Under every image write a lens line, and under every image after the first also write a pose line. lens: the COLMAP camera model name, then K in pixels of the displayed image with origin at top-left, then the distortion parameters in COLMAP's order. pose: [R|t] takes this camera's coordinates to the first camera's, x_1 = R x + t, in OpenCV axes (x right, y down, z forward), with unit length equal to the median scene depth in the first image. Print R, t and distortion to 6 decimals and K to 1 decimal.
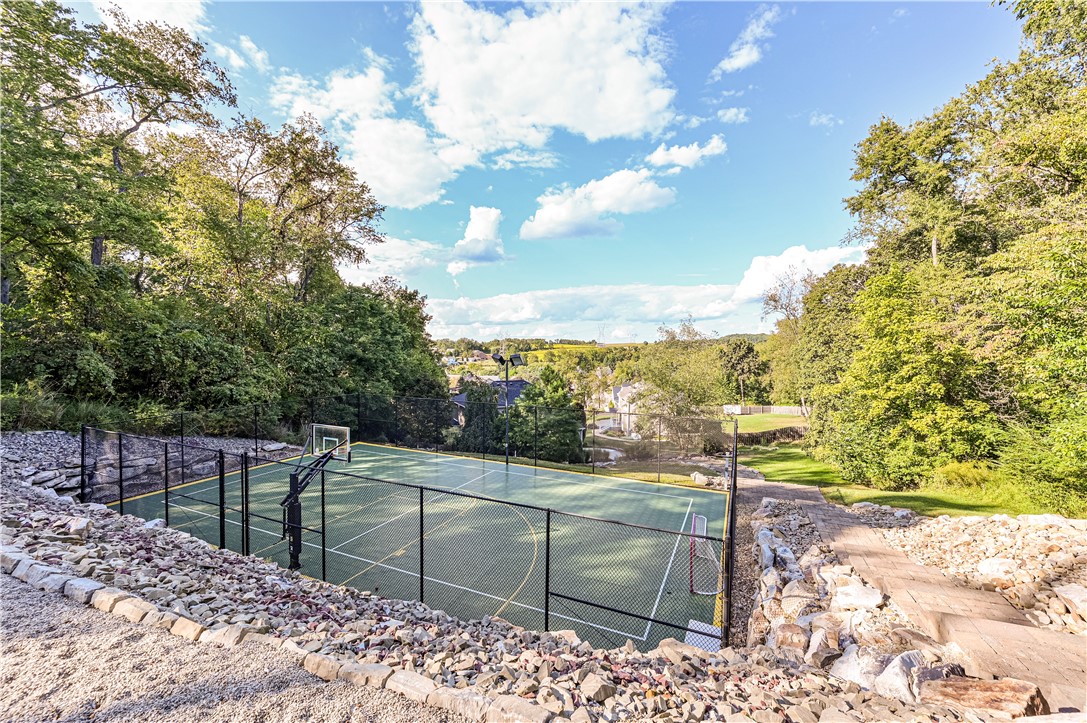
lens RADIAL K [[443.1, 0, 543.5], [0, 443.1, 361.5], [0, 0, 1]] dist [0.001770, -0.000066]
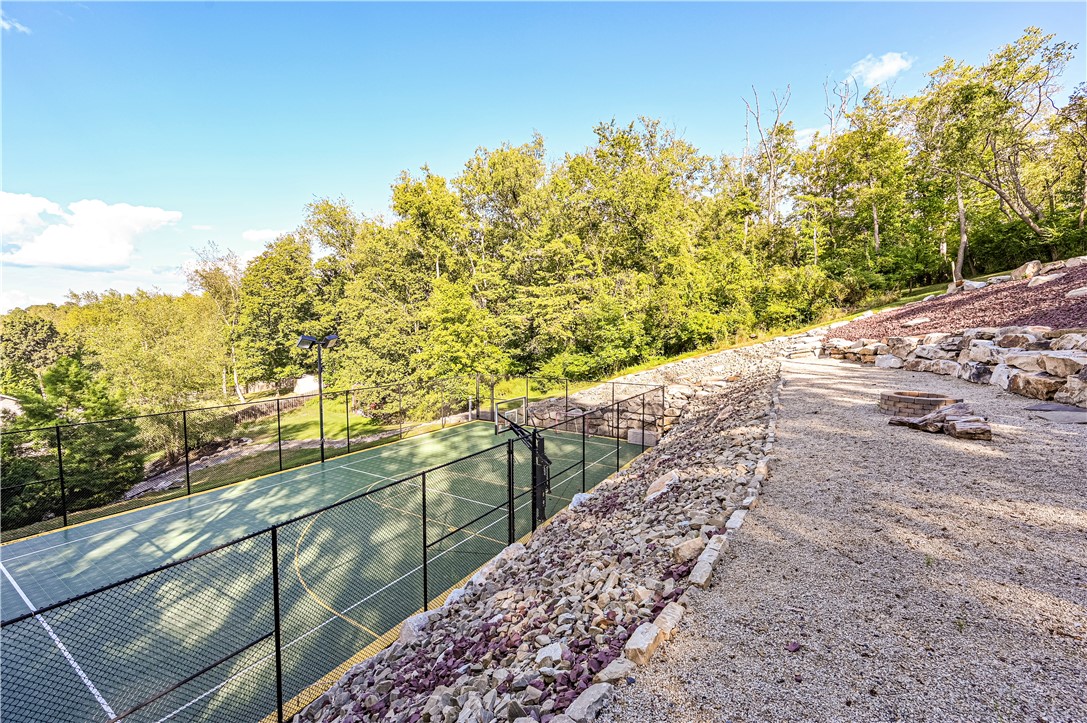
lens RADIAL K [[440.2, 0, 567.4], [0, 440.2, 356.5], [0, 0, 1]] dist [-0.000807, -0.000122]
pose [[0.096399, -0.065260, 0.993201, -0.534527], [0.033737, 0.997489, 0.062267, -0.004598], [-0.994771, 0.027505, 0.098359, 0.276320]]
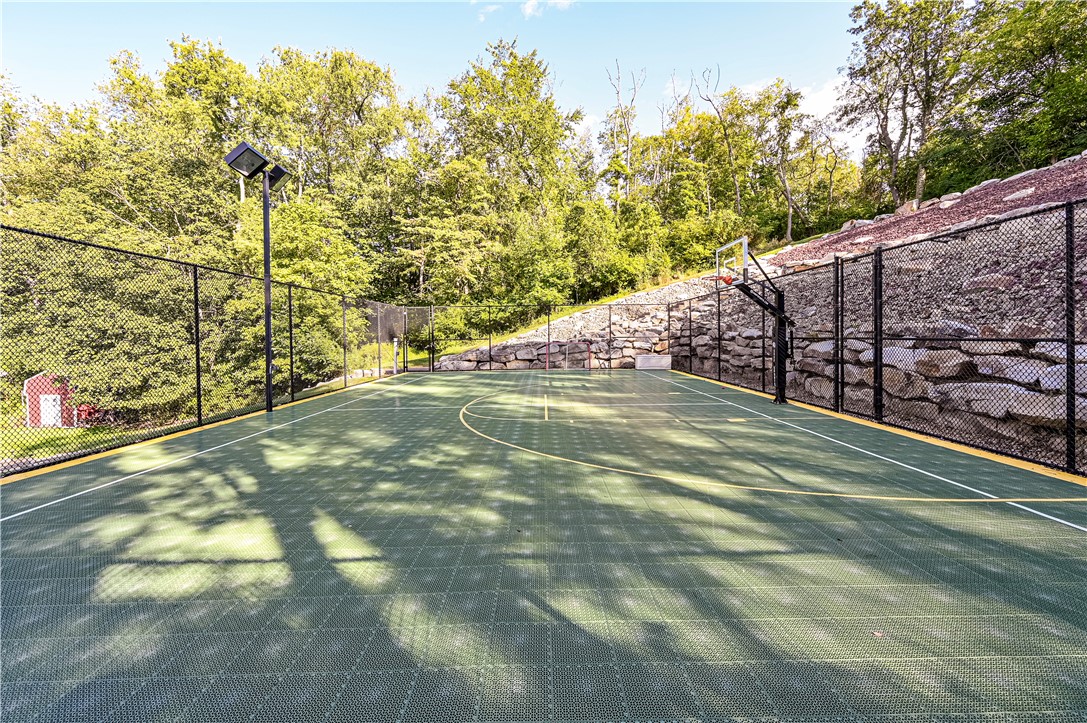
lens RADIAL K [[434.5, 0, 545.1], [0, 434.5, 348.9], [0, 0, 1]] dist [0.000473, -0.000028]
pose [[-0.439067, -0.021566, 0.898196, -0.359944], [0.041126, 0.998182, 0.044071, 0.099104], [-0.897513, 0.056289, -0.437381, 0.577855]]
